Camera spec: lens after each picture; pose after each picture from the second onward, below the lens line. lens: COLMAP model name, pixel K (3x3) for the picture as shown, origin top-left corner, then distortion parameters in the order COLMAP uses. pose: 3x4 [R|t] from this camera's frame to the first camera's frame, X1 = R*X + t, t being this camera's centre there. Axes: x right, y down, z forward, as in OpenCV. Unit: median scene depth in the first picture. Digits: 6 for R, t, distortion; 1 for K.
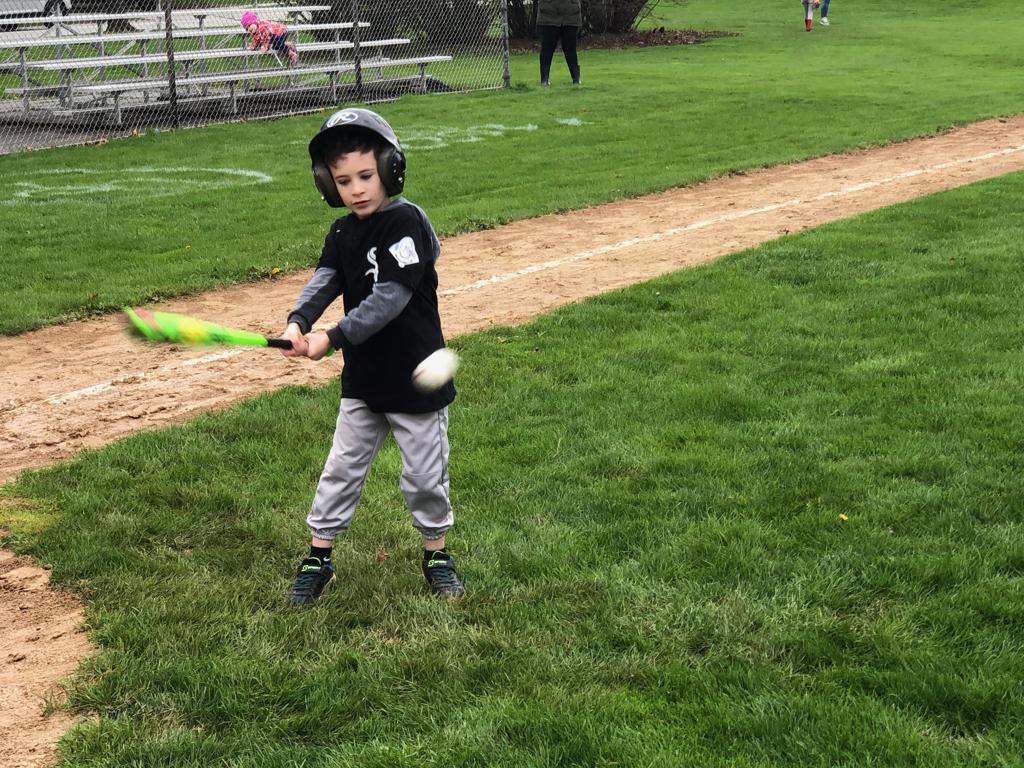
lens RADIAL K [[2140.2, 0, 506.7], [0, 2140.2, 388.0], [0, 0, 1]] dist [0.070671, 0.000000]
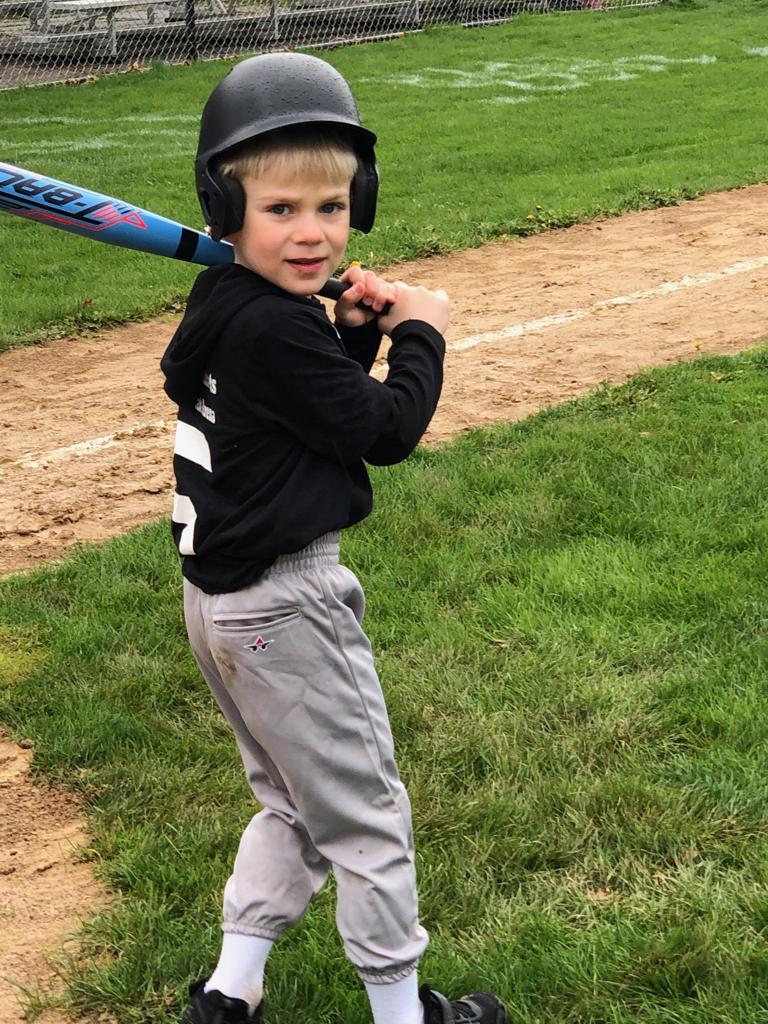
lens RADIAL K [[2803.6, 0, 386.0], [0, 2803.6, 511.9], [0, 0, 1]] dist [-0.054372, 0.000000]
pose [[0.997260, 0.014875, -0.072465, -0.037582], [-0.012509, 0.999377, 0.032991, -0.007961], [0.072911, -0.031994, 0.996825, 0.146503]]
